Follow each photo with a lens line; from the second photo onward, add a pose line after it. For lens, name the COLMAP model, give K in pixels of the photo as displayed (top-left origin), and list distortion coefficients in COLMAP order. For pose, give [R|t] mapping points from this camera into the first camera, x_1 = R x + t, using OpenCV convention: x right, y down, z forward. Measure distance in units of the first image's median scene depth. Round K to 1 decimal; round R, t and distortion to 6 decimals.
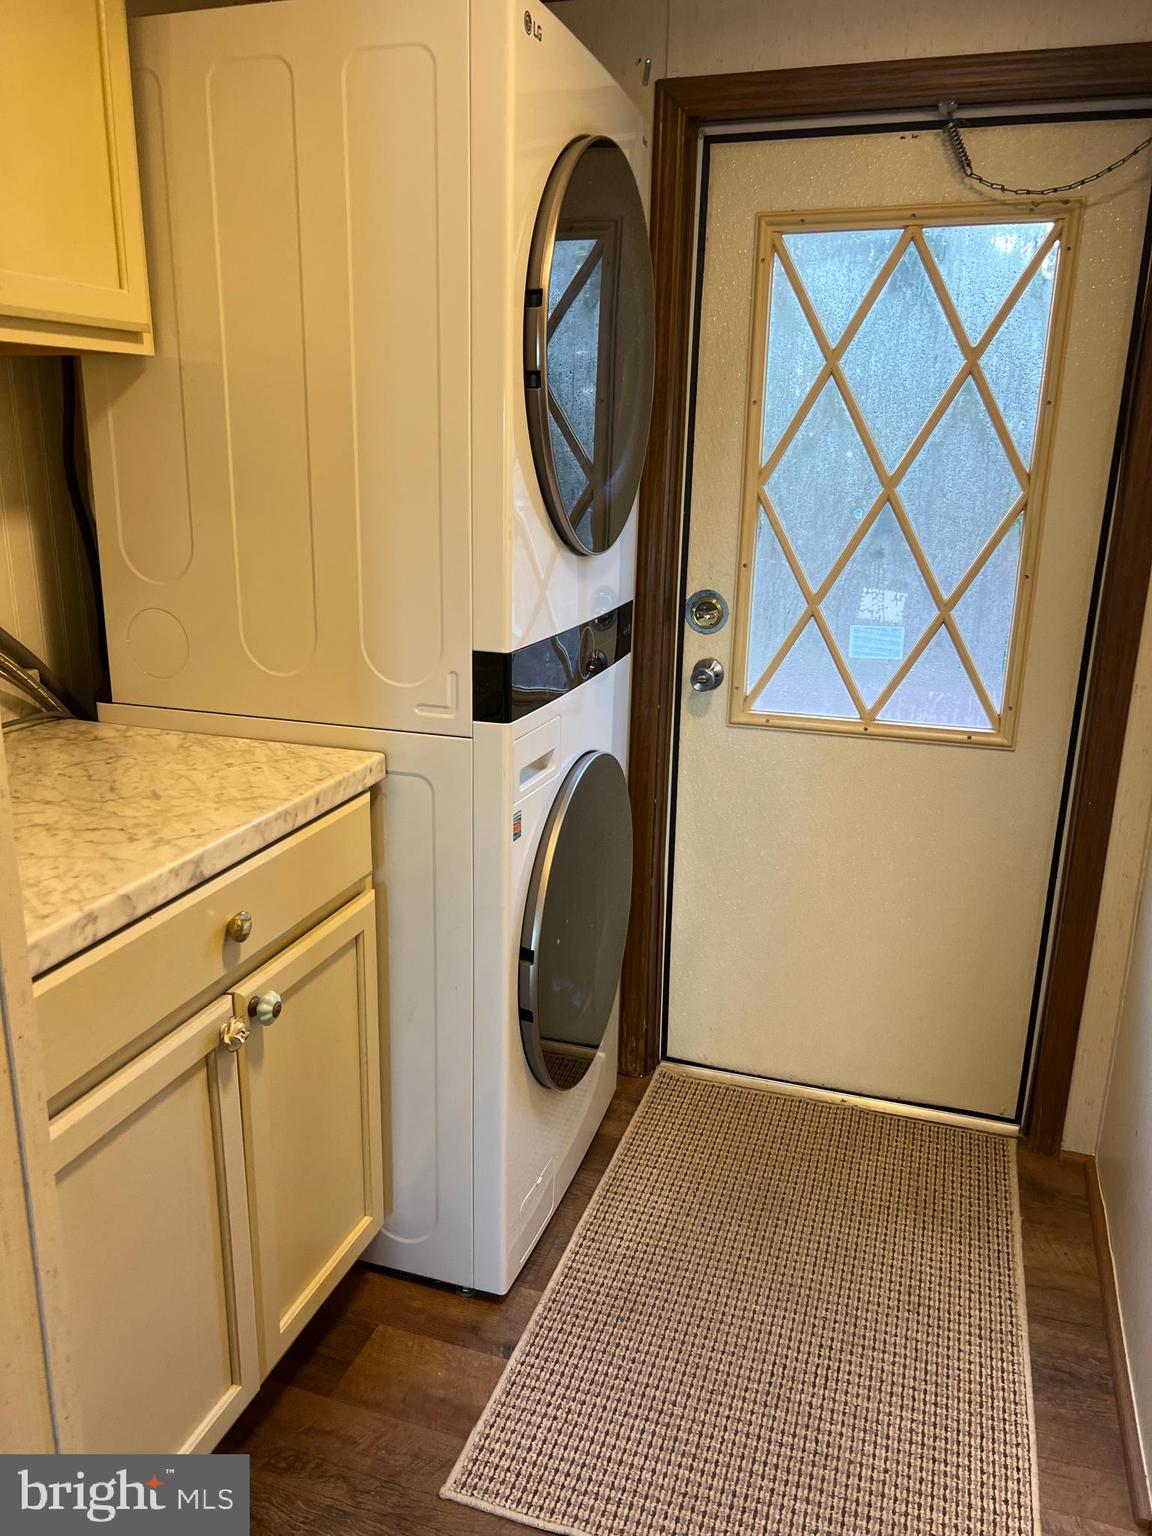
lens RADIAL K [[1166.4, 0, 561.6], [0, 1166.4, 773.1], [0, 0, 1]] dist [0.064515, -0.065799]
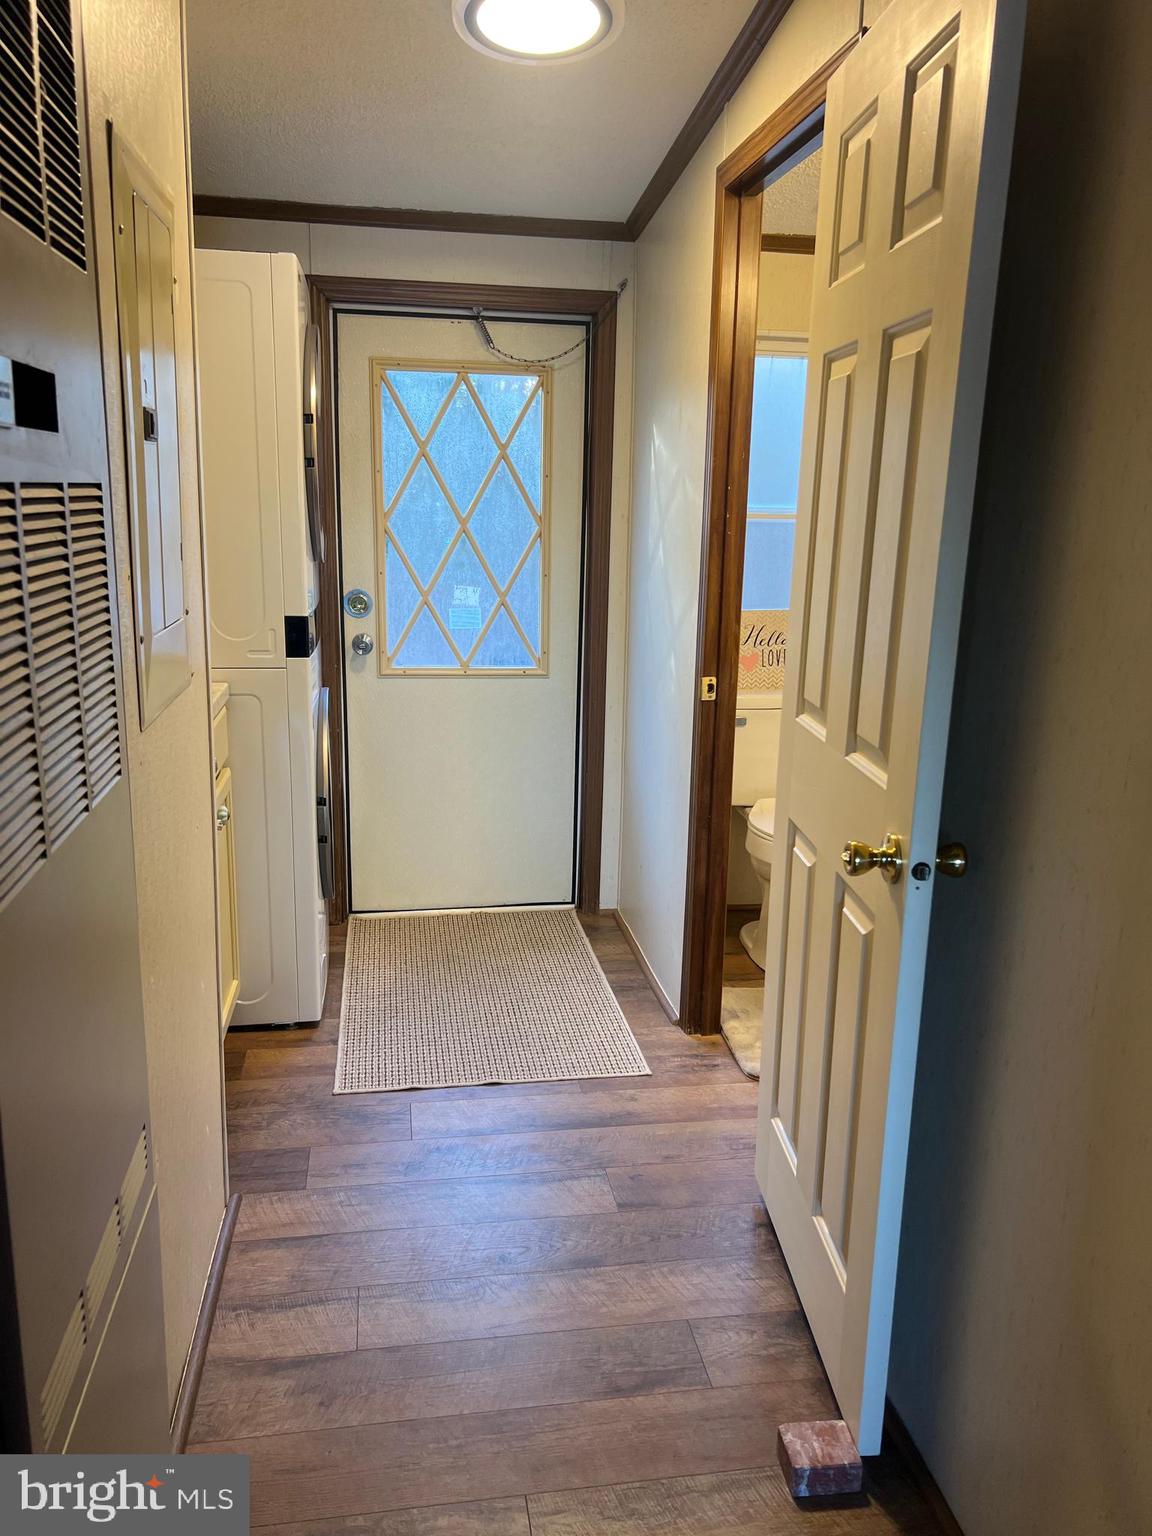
lens RADIAL K [[1169.9, 0, 568.8], [0, 1169.9, 775.2], [0, 0, 1]] dist [0.048390, -0.037554]
pose [[0.885319, -0.104357, 0.453123, -0.401536], [0.122094, 0.992468, -0.009977, 0.152836], [-0.448669, 0.064157, 0.891392, -0.552997]]
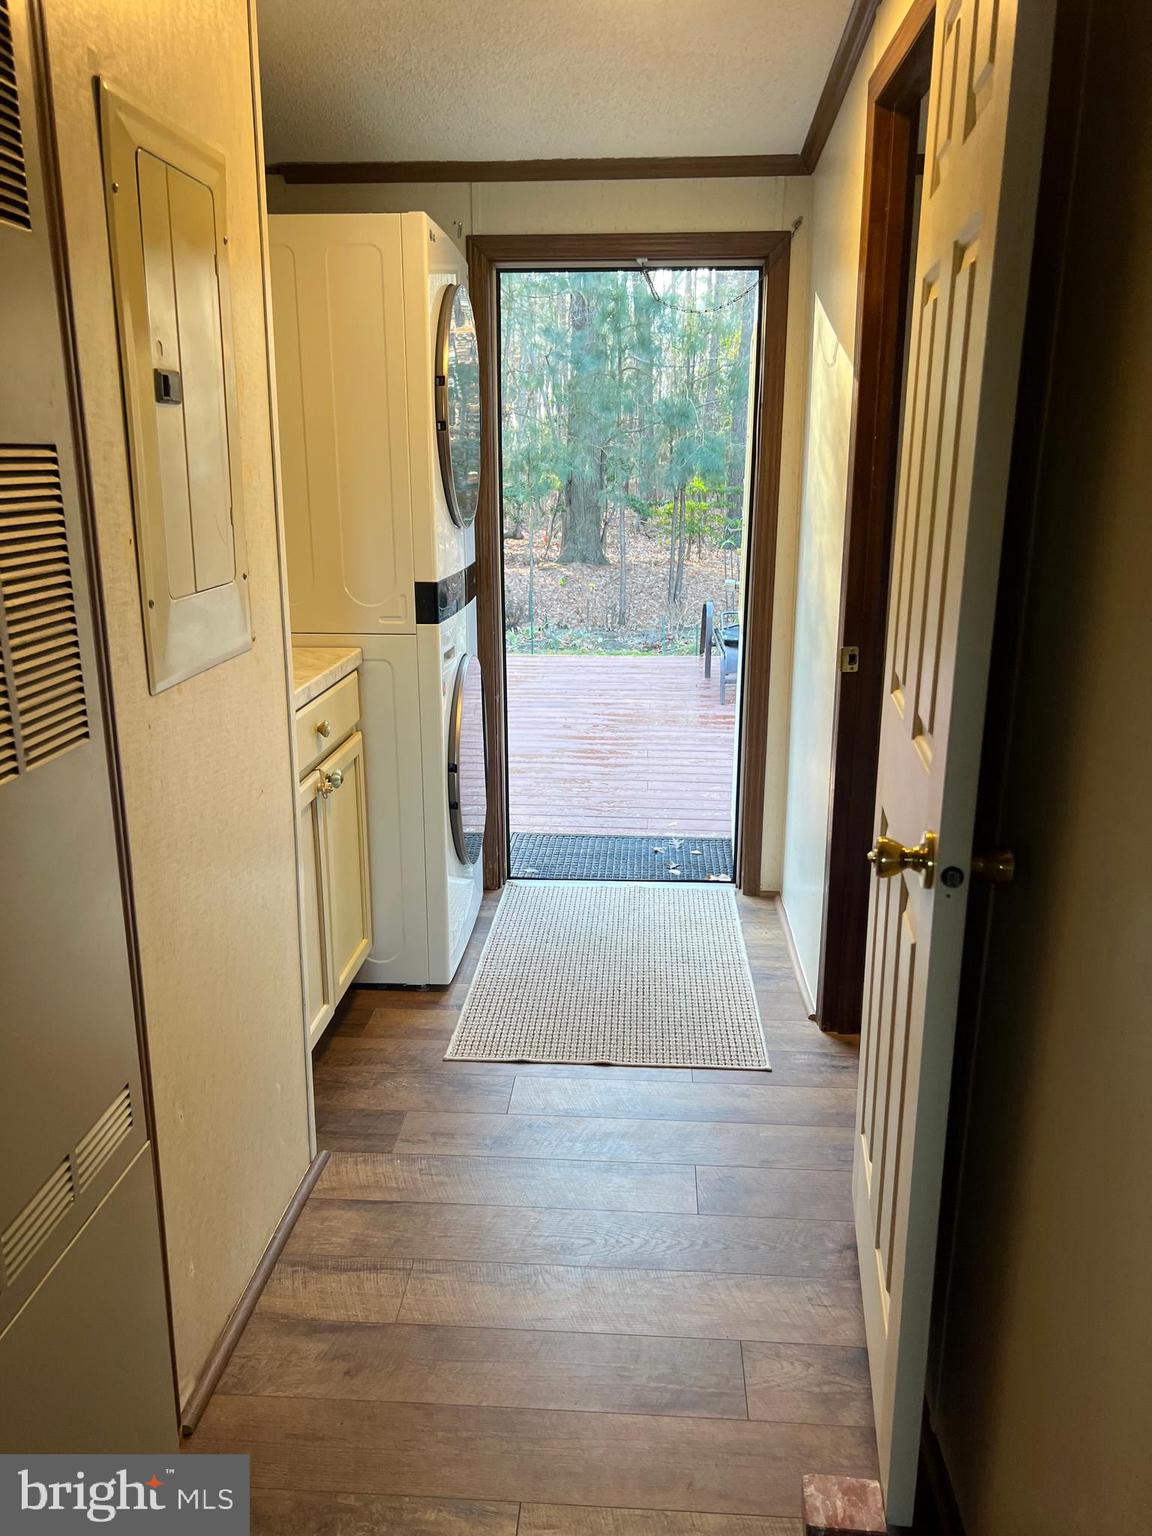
lens RADIAL K [[1166.4, 0, 561.6], [0, 1166.4, 773.1], [0, 0, 1]] dist [0.064515, -0.065799]
pose [[0.967193, -0.082598, 0.240240, -0.238444], [0.087044, 0.996173, -0.007934, 0.162799], [-0.238666, 0.028585, 0.970681, -0.557225]]
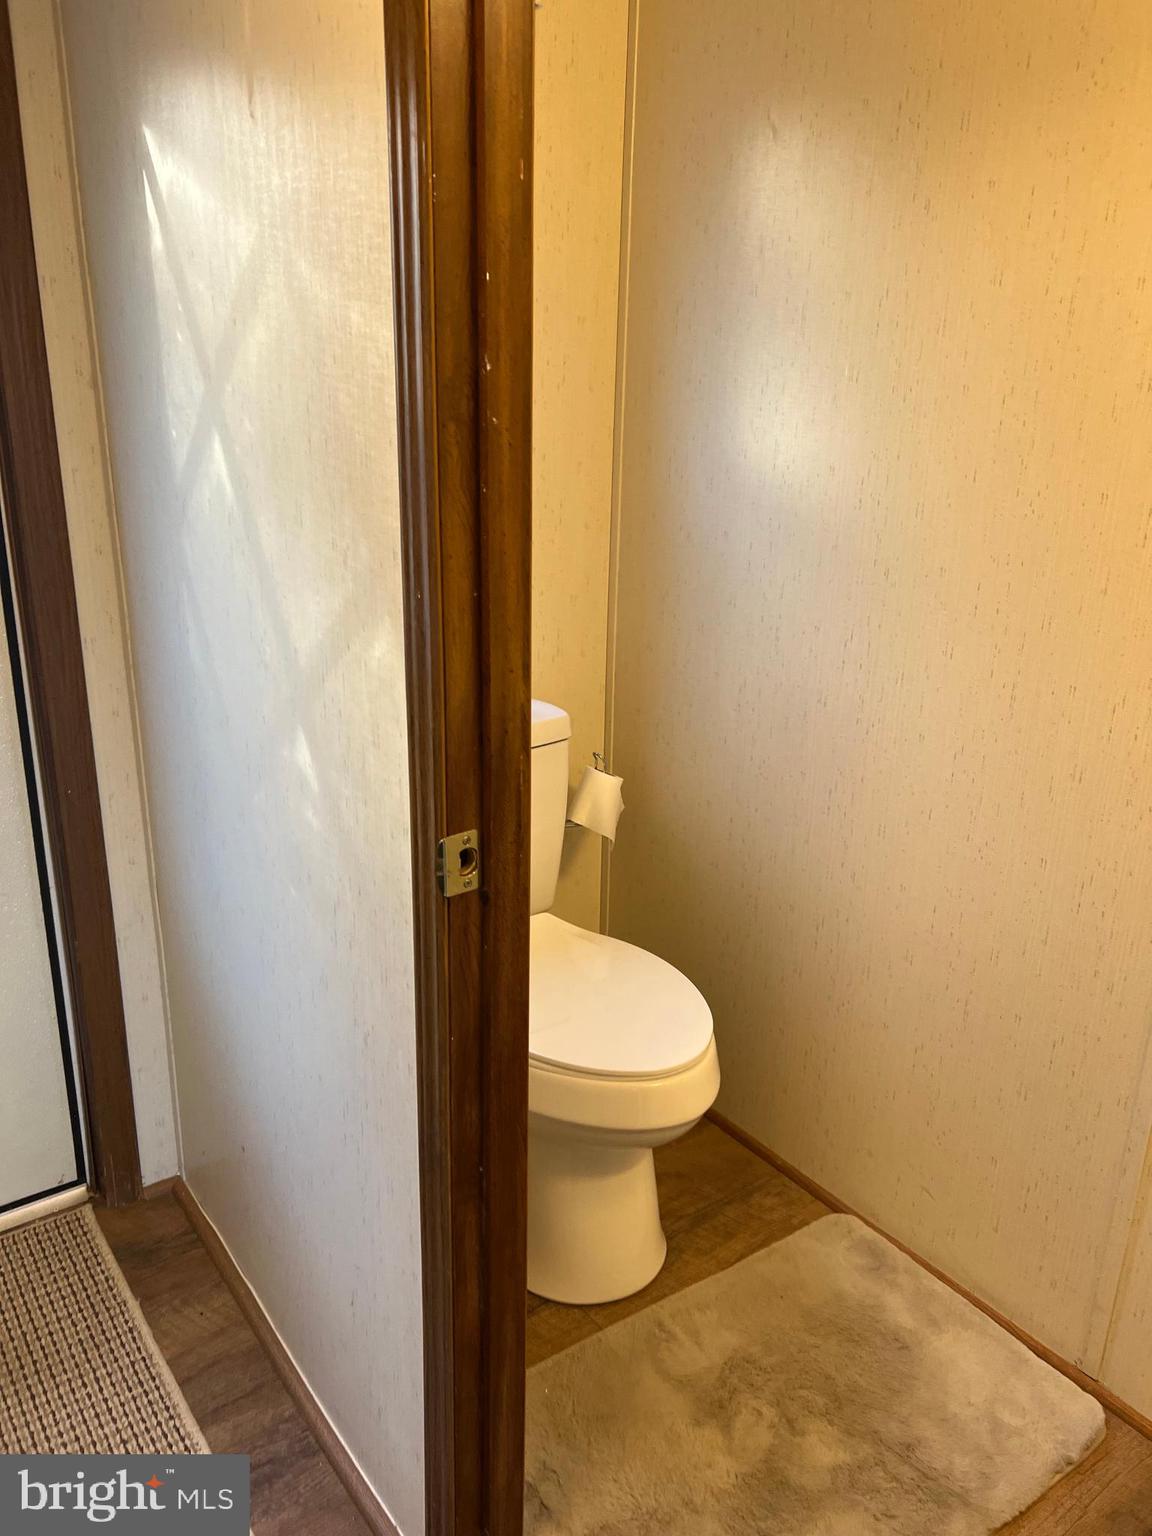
lens RADIAL K [[1166.4, 0, 561.6], [0, 1166.4, 773.1], [0, 0, 1]] dist [0.064515, -0.065799]
pose [[0.583155, -0.266593, 0.767371, 0.030809], [0.215733, 0.961523, 0.170099, -0.051499], [-0.783192, 0.066353, 0.618229, 0.246036]]
